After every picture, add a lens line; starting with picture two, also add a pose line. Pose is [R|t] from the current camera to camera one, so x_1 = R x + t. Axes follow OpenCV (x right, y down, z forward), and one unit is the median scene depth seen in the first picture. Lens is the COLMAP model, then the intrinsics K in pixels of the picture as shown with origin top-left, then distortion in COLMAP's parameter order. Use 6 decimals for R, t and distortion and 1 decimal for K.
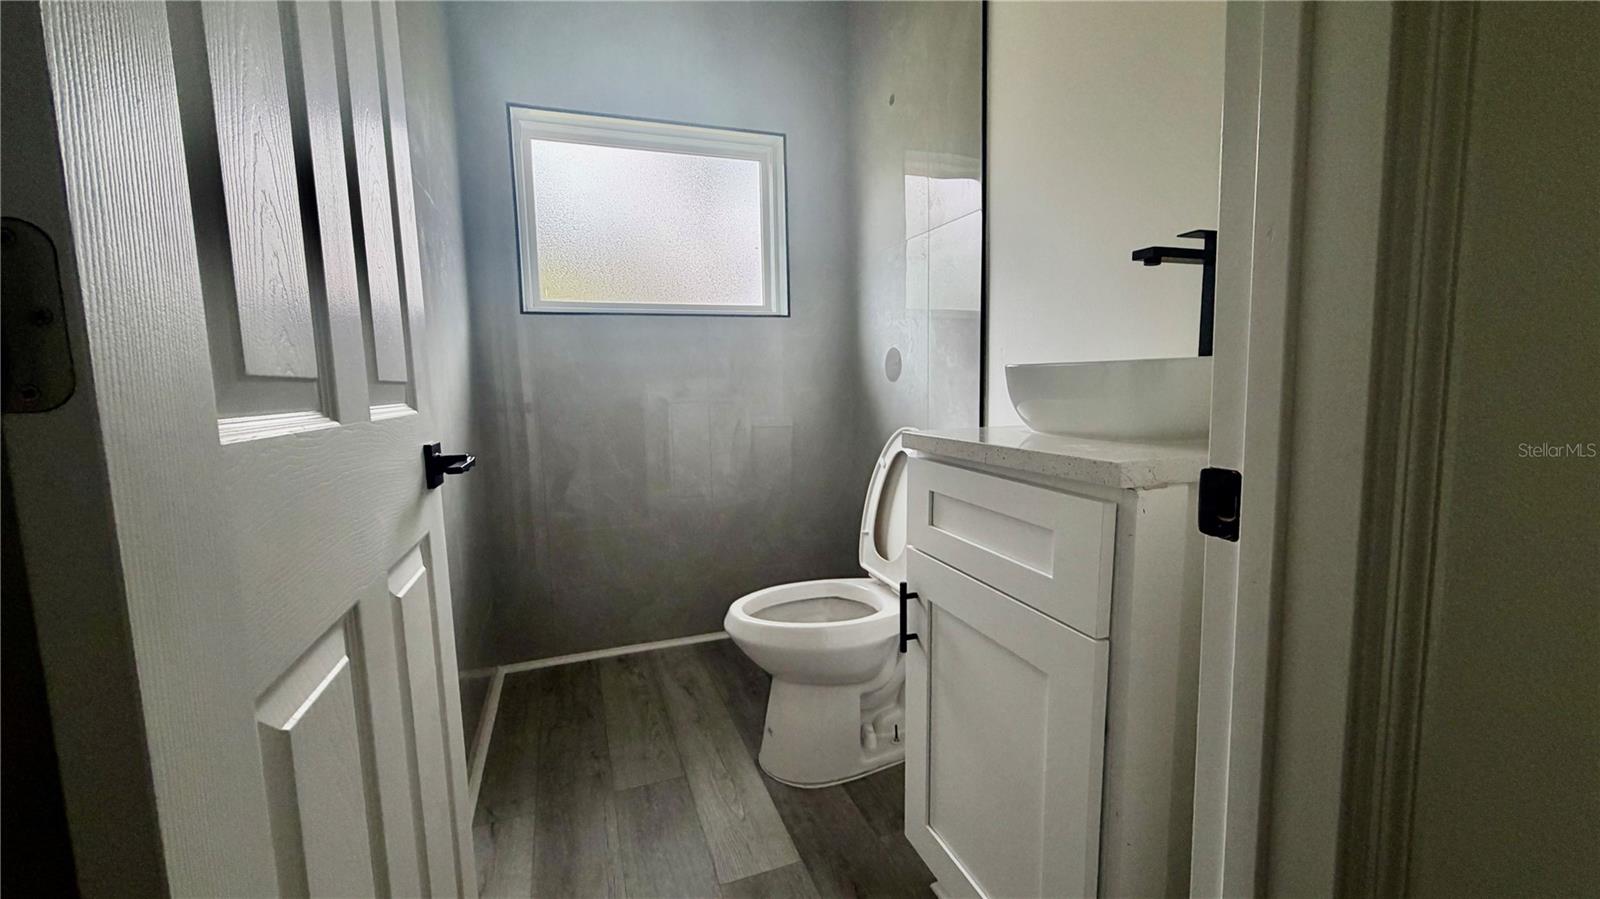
lens RADIAL K [[640.0, 0, 800.0], [0, 640.0, 449.5], [0, 0, 1]] dist [-0.000743, -0.000108]
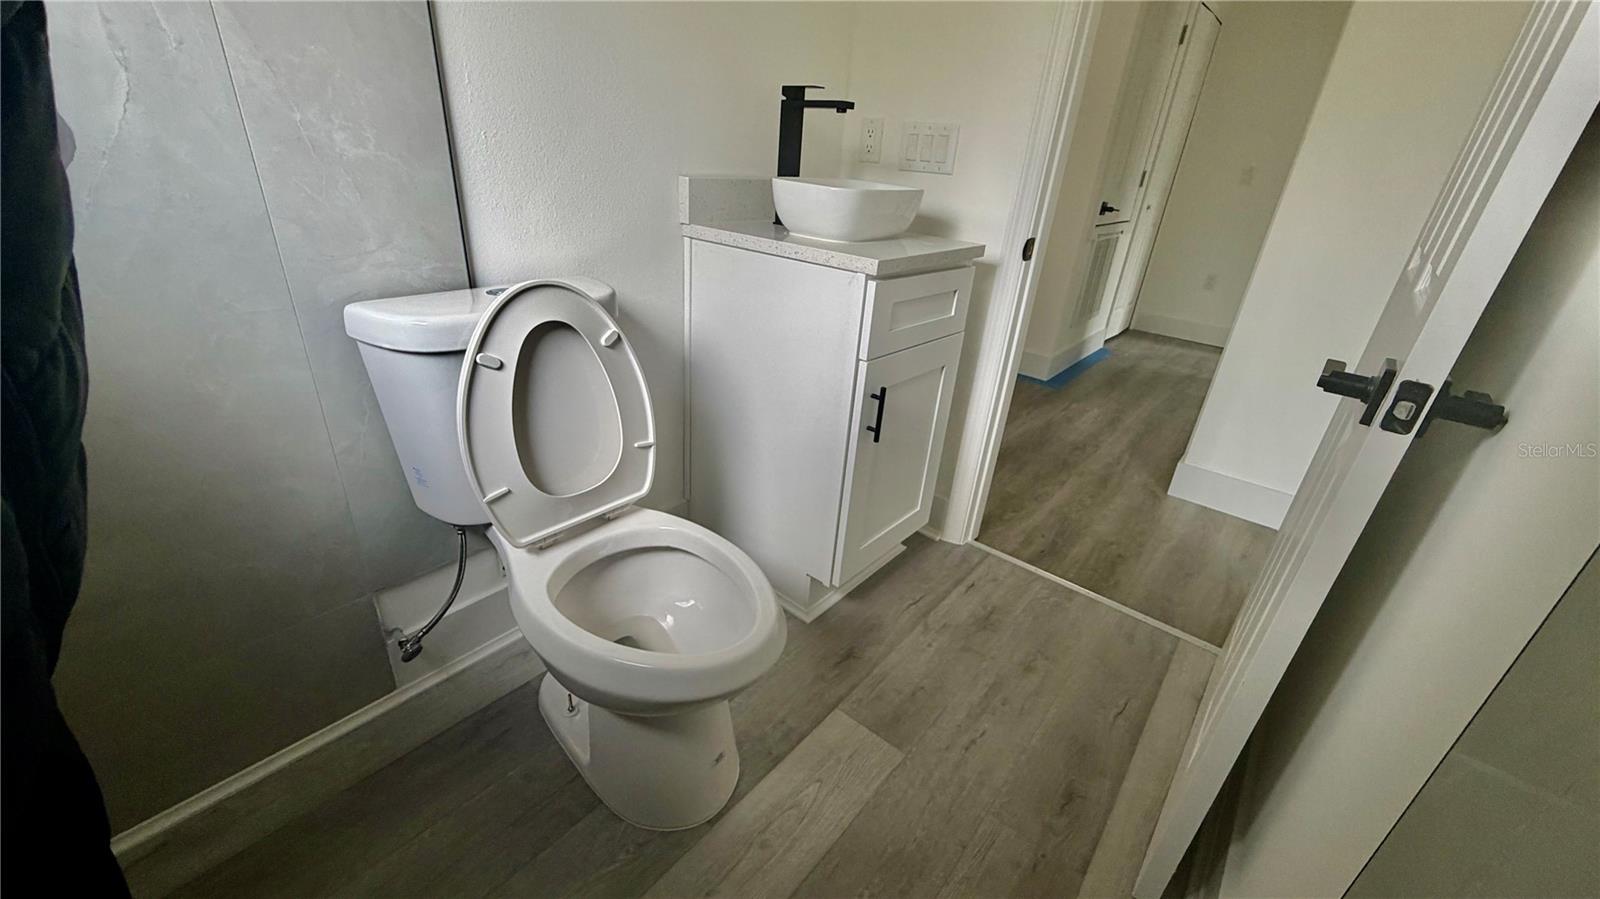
lens RADIAL K [[665.0, 0, 800.0], [0, 665.0, 449.5], [0, 0, 1]] dist [-0.000967, -0.000135]
pose [[-0.516252, -0.394890, 0.759964, -0.496265], [0.023833, 0.880388, 0.473655, -0.188760], [-0.856105, 0.262638, -0.445090, 1.140889]]
